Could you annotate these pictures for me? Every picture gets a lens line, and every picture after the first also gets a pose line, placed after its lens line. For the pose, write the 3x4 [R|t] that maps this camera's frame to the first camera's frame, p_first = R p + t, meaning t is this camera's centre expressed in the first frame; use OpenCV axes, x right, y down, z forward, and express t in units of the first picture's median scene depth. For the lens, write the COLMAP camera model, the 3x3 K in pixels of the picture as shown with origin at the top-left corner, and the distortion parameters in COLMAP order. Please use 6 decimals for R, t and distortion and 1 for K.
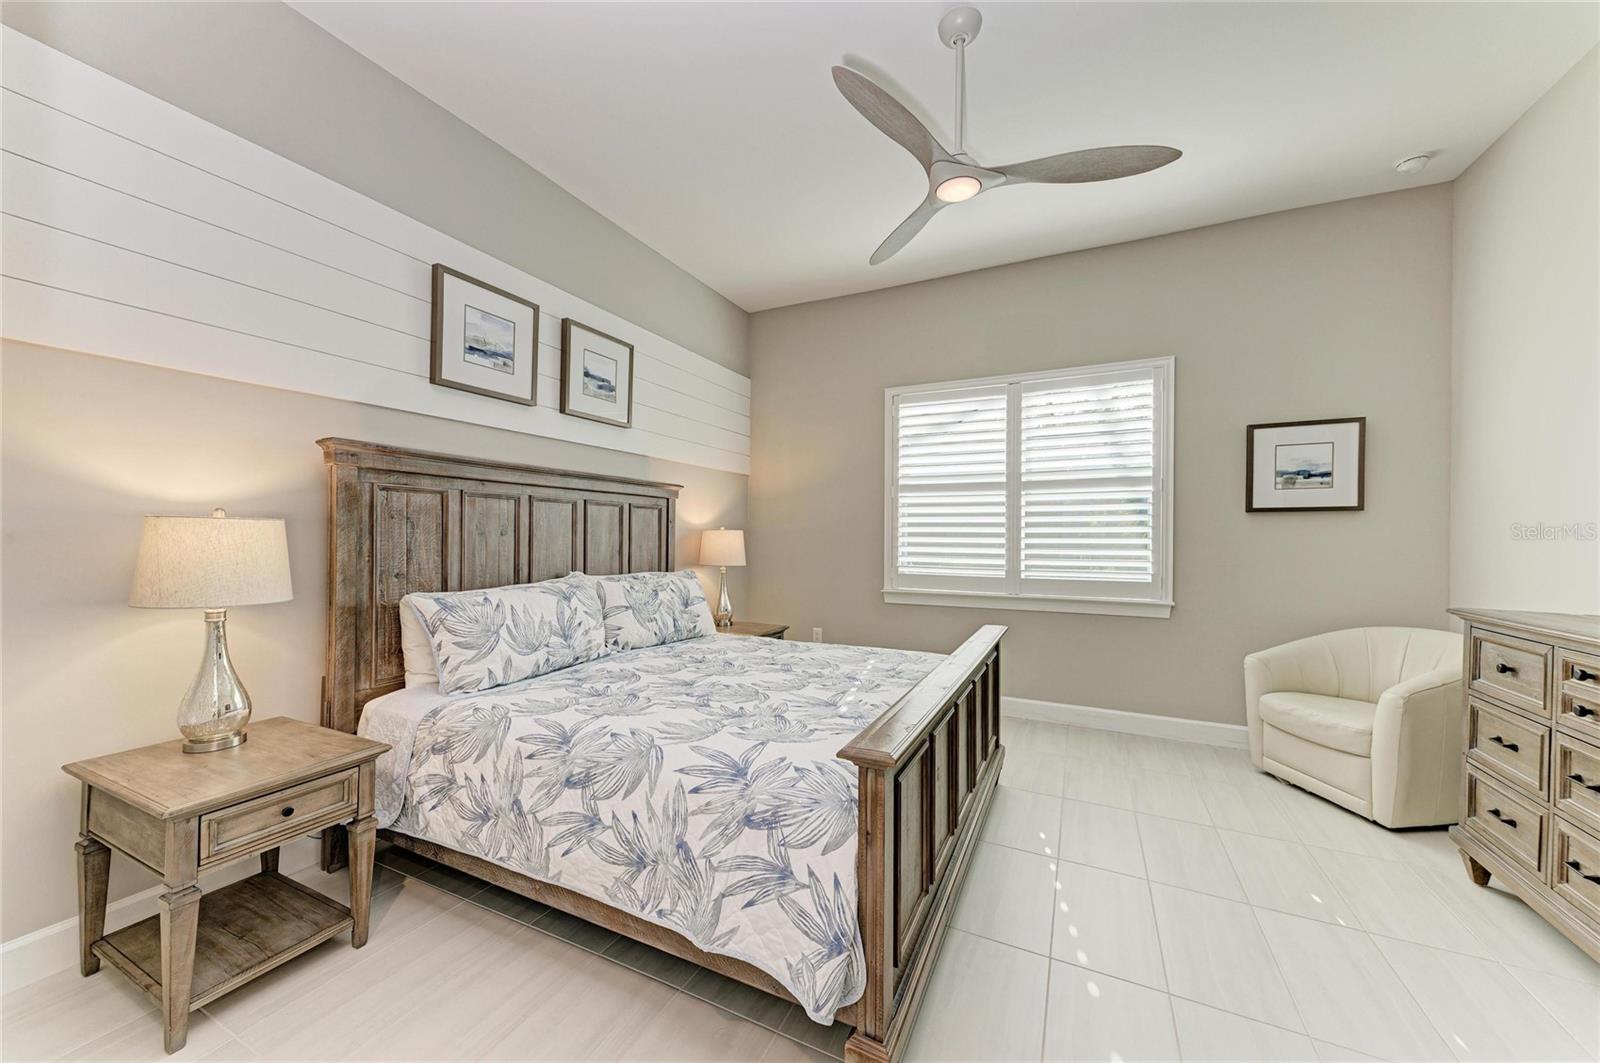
lens RADIAL K [[578.2, 0, 796.4], [0, 578.2, 536.0], [0, 0, 1]] dist [0.016502, -0.001708]
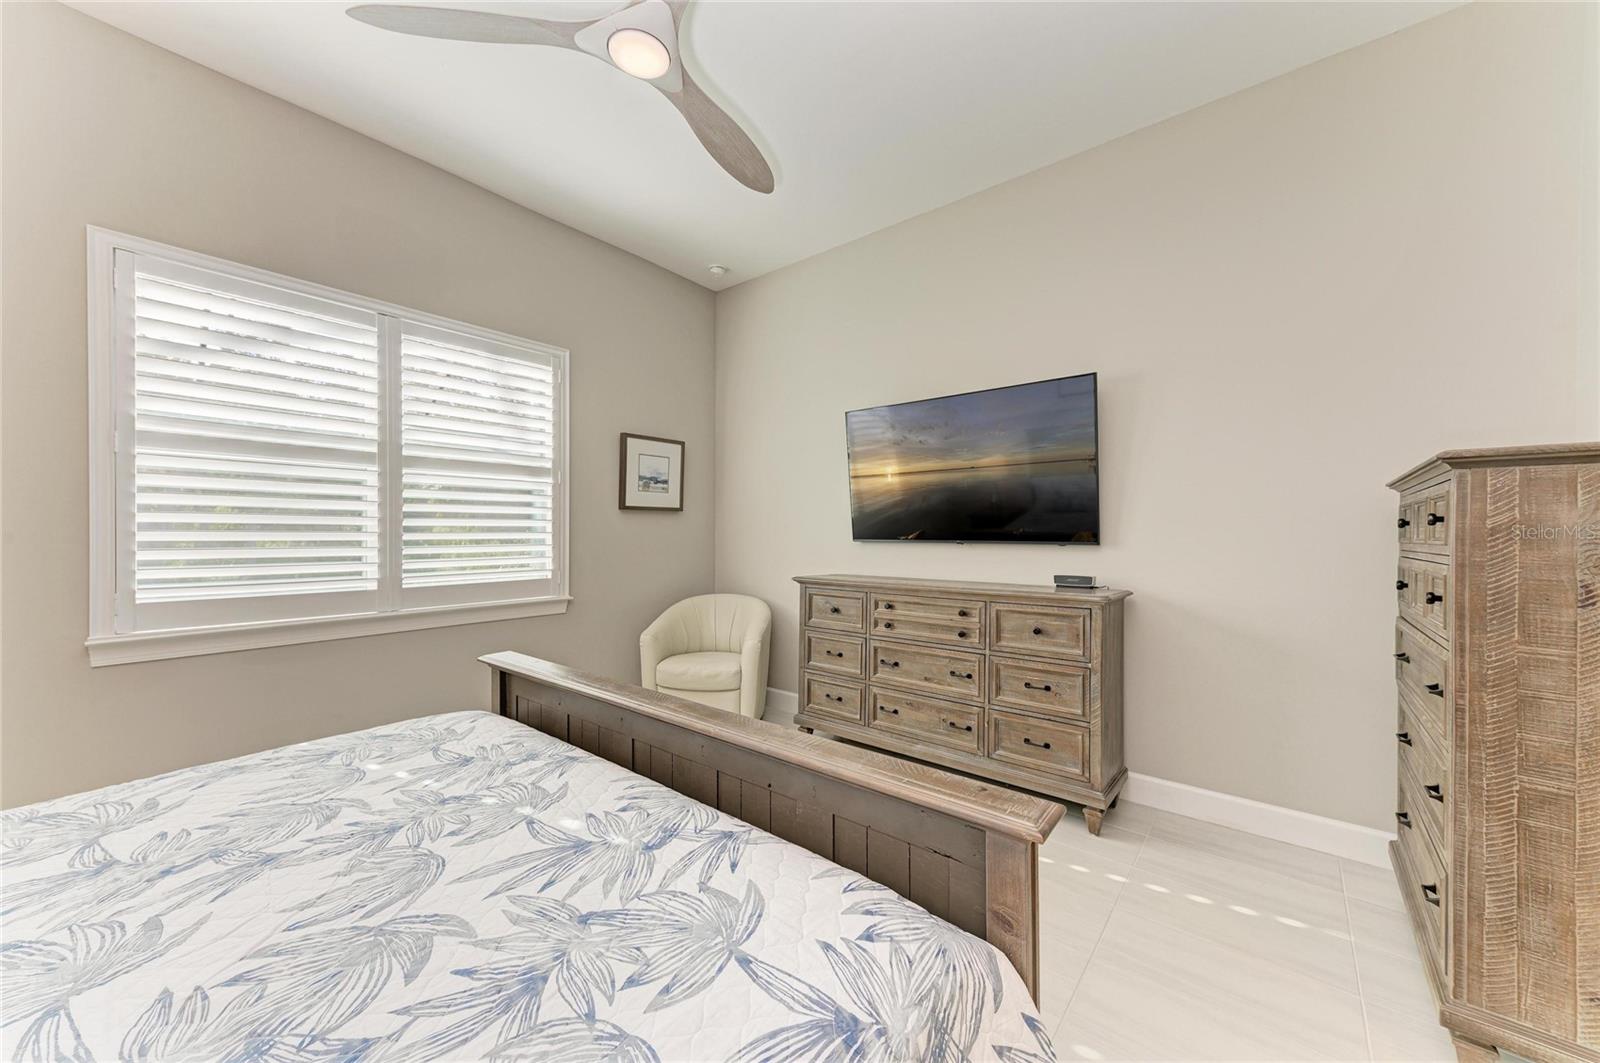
lens RADIAL K [[578.2, 0, 807.6], [0, 578.2, 539.0], [0, 0, 1]] dist [0.016502, -0.001708]
pose [[0.236416, -0.016409, 0.971513, -0.247924], [-0.002143, 0.999846, 0.017409, -0.003664], [-0.971650, -0.006197, 0.236345, 0.398152]]
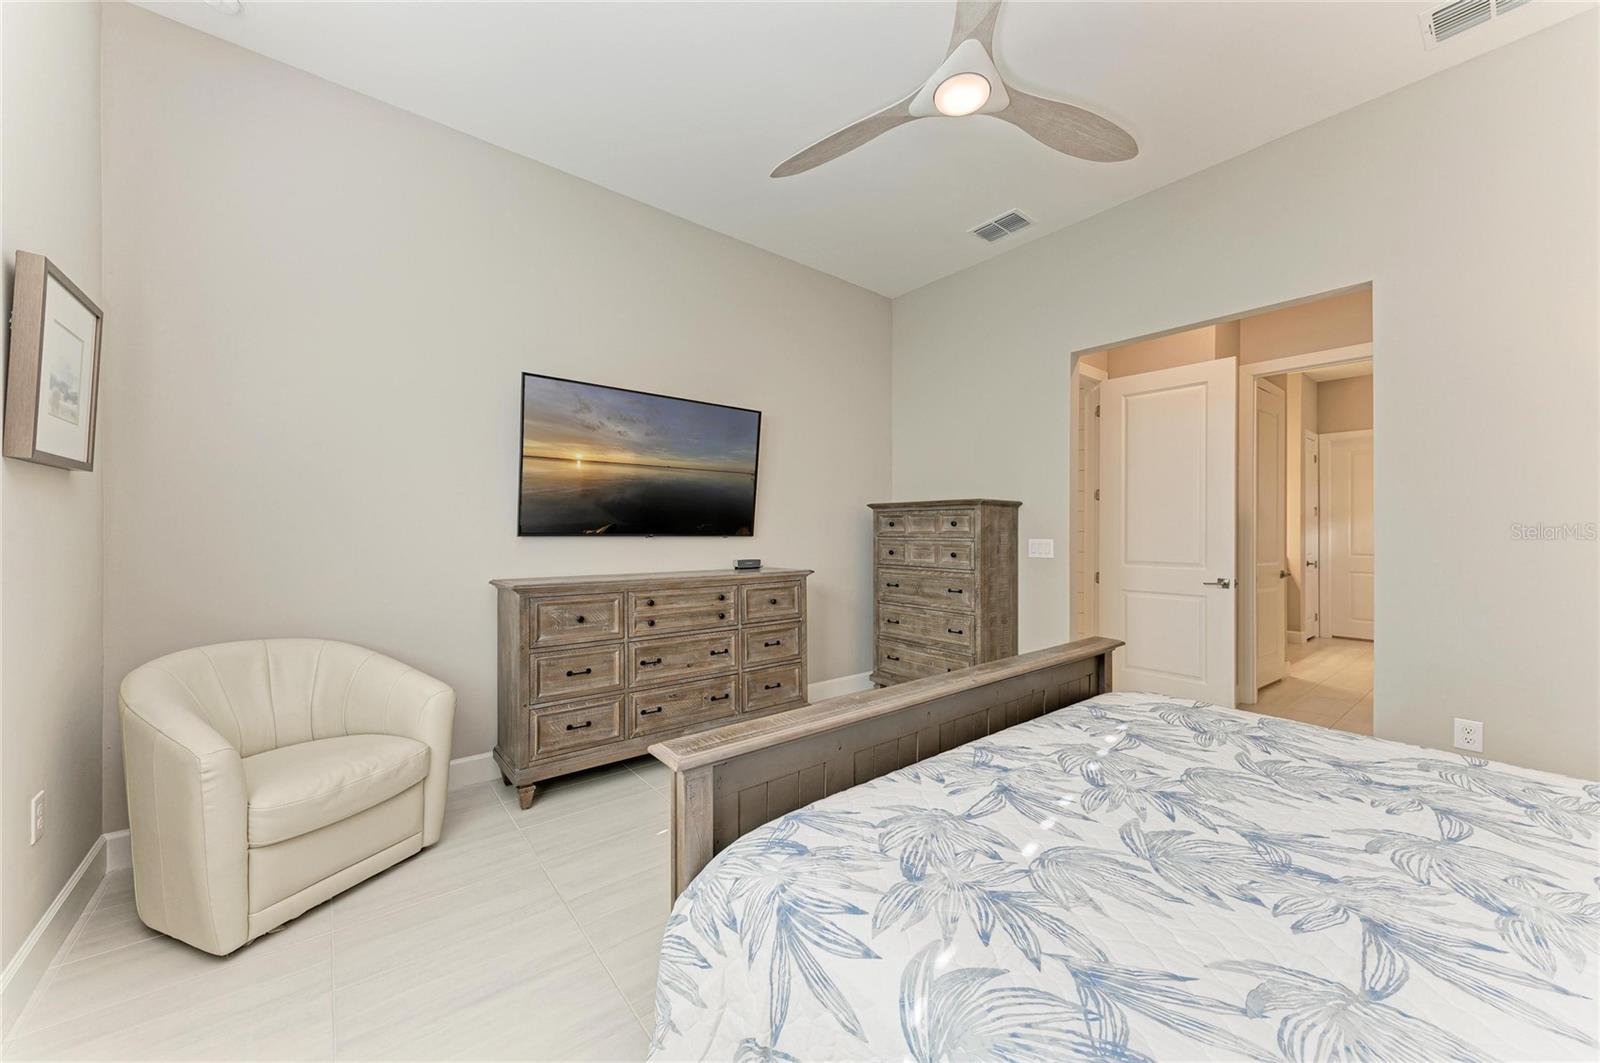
lens RADIAL K [[578.2, 0, 796.0], [0, 578.2, 532.1], [0, 0, 1]] dist [0.016502, -0.001708]
pose [[-0.898300, -0.014963, 0.439129, 0.080979], [-0.013802, 0.999888, 0.005835, 0.001721], [-0.439167, -0.000820, -0.898405, 1.172149]]
